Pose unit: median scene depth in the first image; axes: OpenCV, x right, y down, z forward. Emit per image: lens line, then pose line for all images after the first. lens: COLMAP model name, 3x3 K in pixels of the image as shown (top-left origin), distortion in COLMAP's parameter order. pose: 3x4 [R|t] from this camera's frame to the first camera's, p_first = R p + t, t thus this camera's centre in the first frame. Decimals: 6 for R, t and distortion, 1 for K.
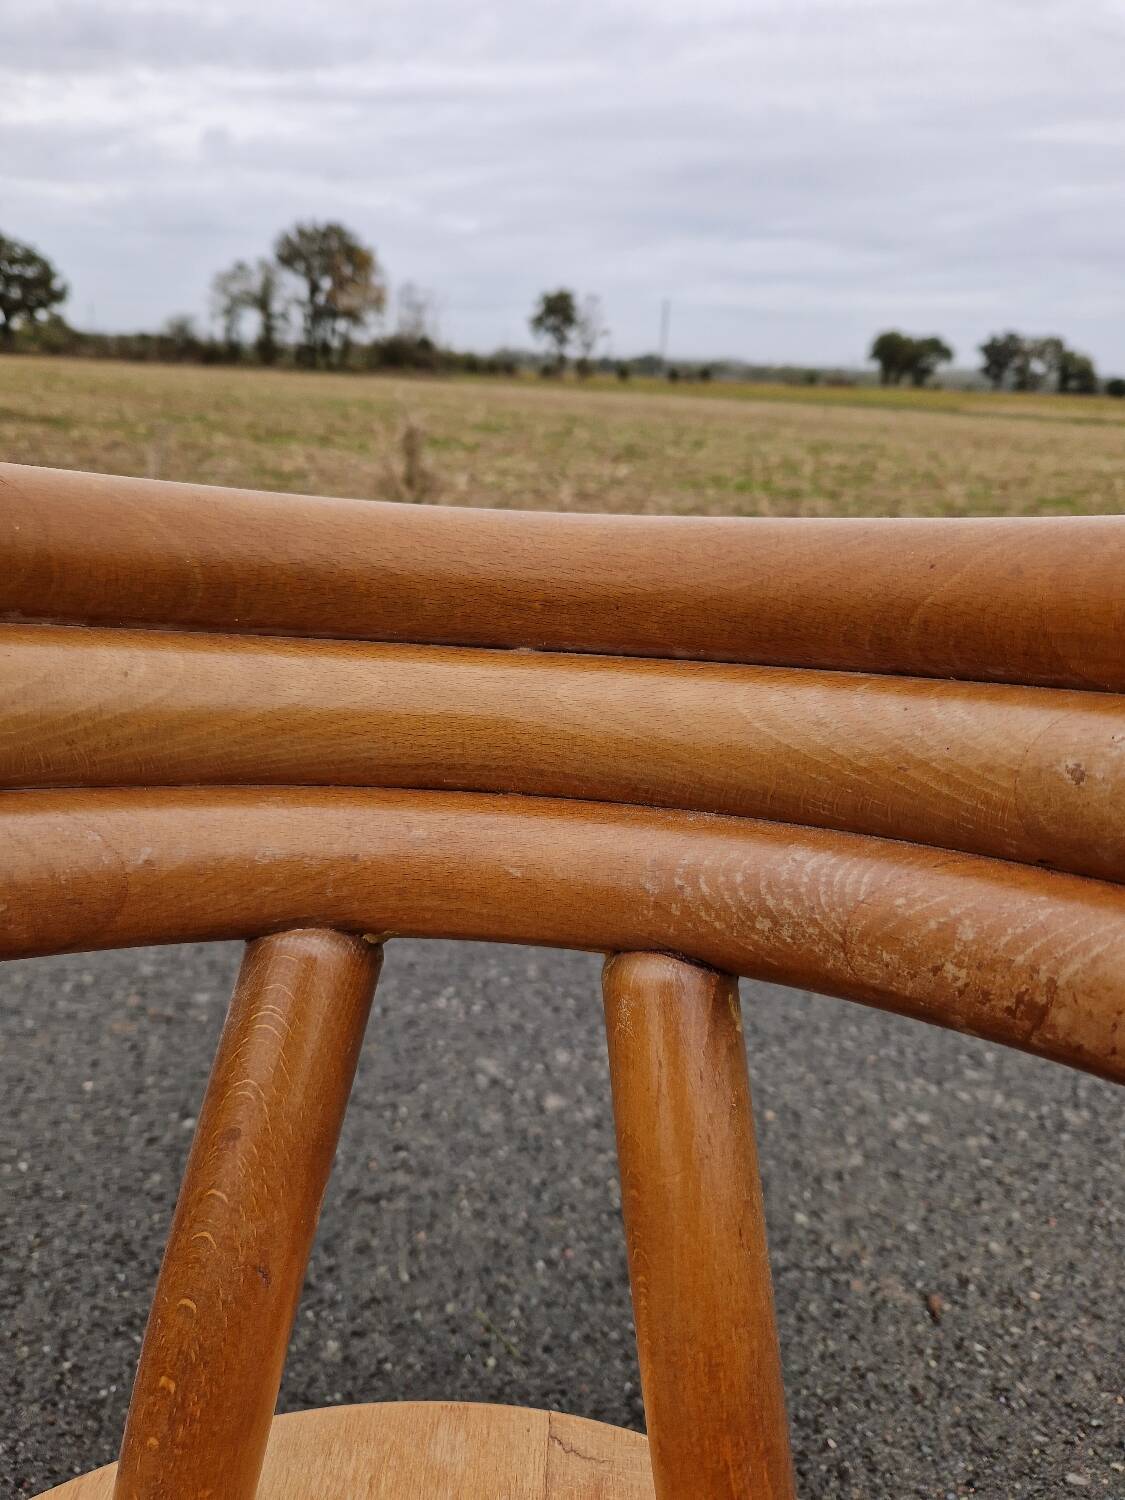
lens RADIAL K [[1008.2, 0, 559.4], [0, 1008.2, 786.9], [0, 0, 1]] dist [0.033077, -0.039528]
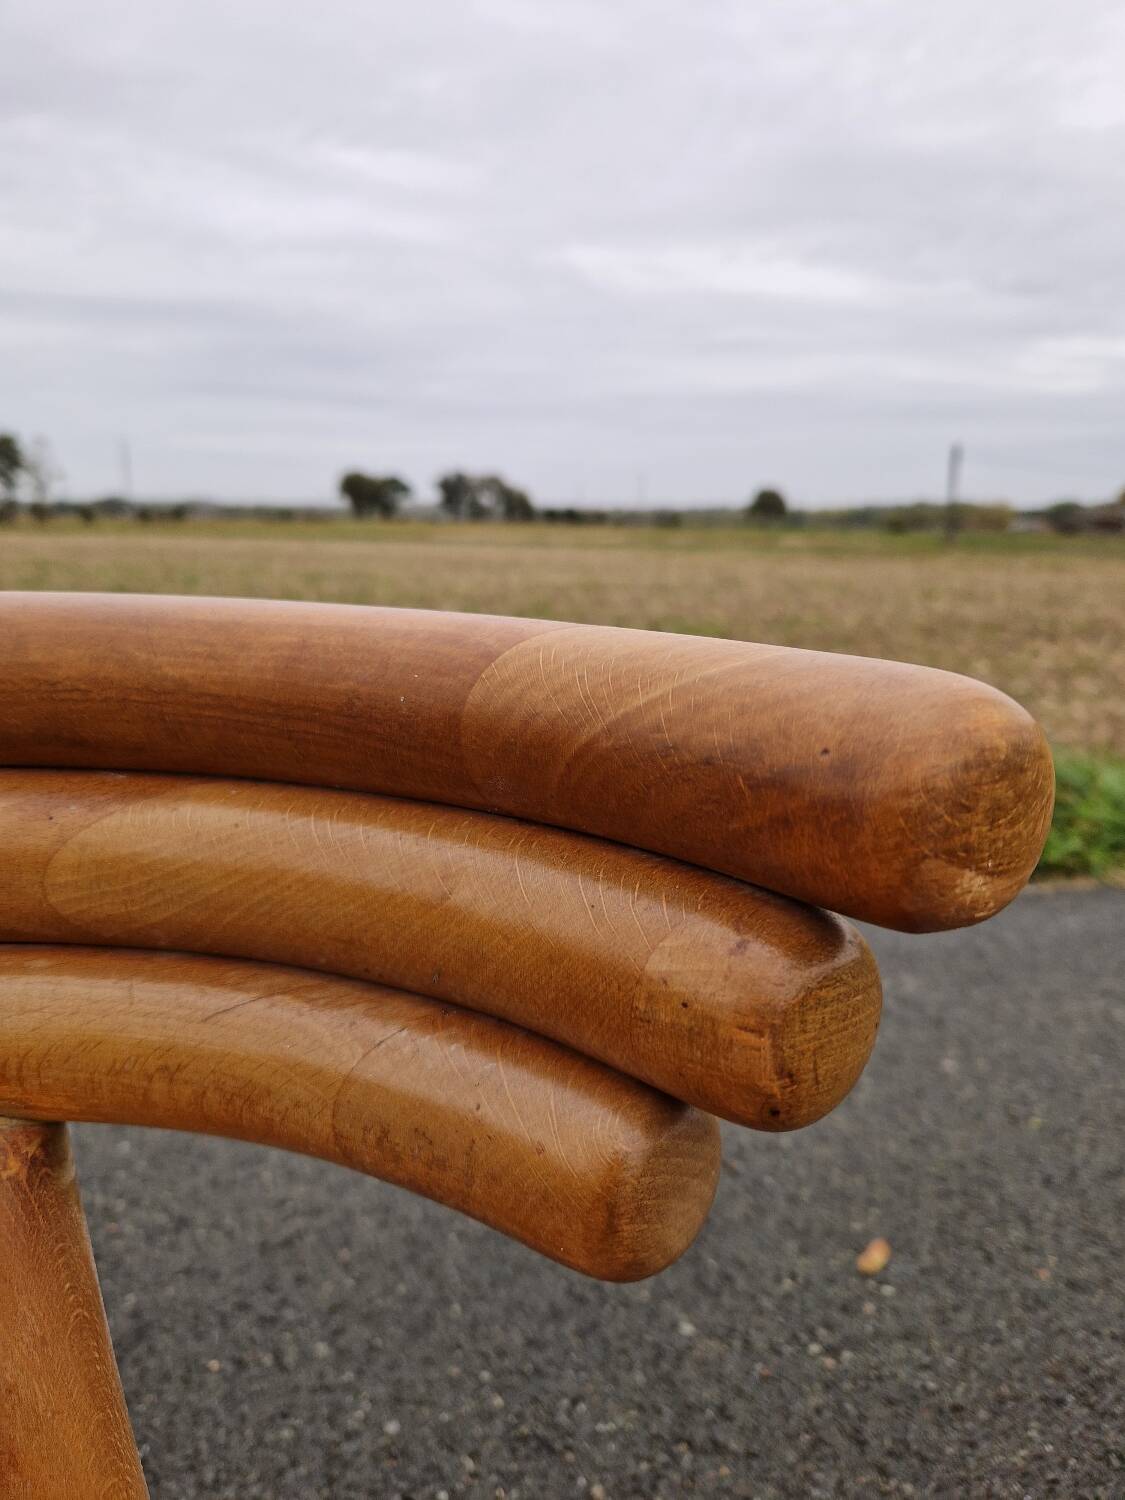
lens RADIAL K [[1019.2, 0, 554.4], [0, 1019.2, 788.4], [0, 0, 1]] dist [0.026991, -0.043004]
pose [[0.888647, -0.149274, 0.433617, -0.365896], [0.200703, 0.976772, -0.075060, 0.072393], [-0.412341, 0.153730, 0.897966, -0.214114]]
